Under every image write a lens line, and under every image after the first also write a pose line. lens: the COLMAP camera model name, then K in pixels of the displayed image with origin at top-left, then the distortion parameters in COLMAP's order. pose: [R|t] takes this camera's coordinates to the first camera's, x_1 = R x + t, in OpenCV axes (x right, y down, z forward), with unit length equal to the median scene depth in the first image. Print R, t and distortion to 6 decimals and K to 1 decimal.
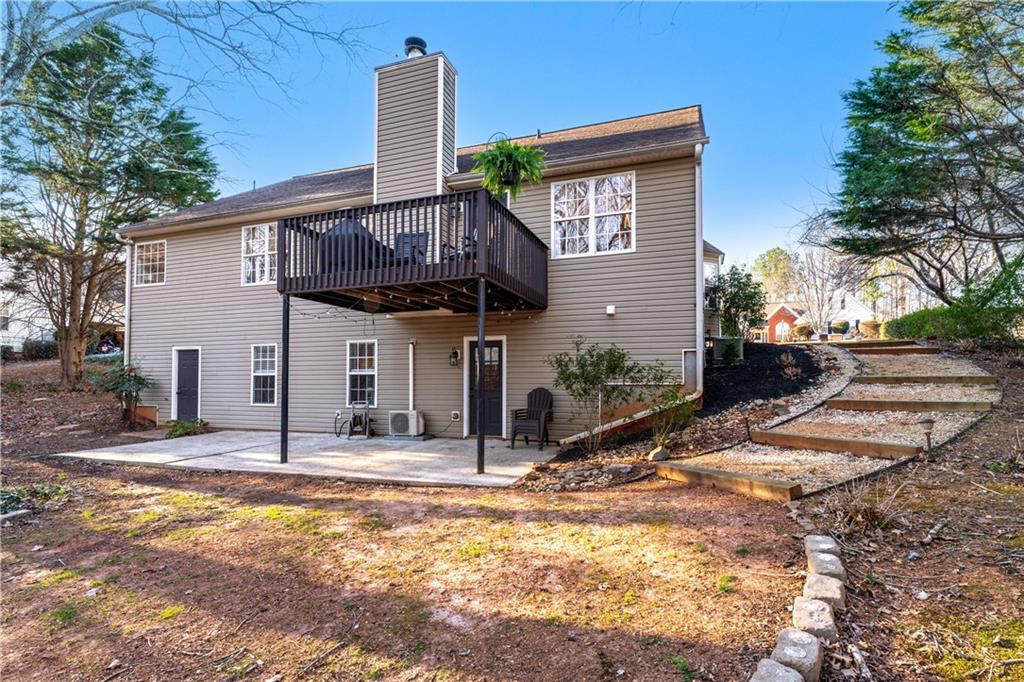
lens RADIAL K [[430.8, 0, 512.9], [0, 430.8, 341.5], [0, 0, 1]] dist [-0.000908, -0.000132]
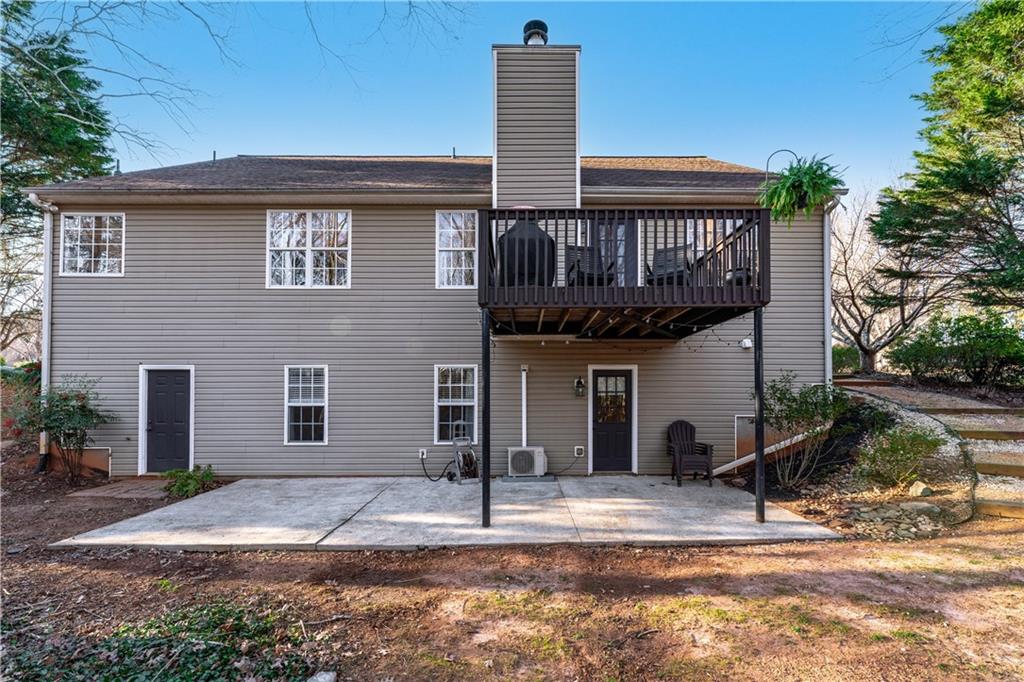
lens RADIAL K [[412.1, 0, 511.6], [0, 412.1, 360.4], [0, 0, 1]] dist [0.001091, -0.000665]
pose [[0.949683, 0.029173, 0.311852, -0.547155], [-0.028256, 0.999573, -0.007460, -0.009637], [-0.311937, -0.001727, 0.950101, 0.211446]]
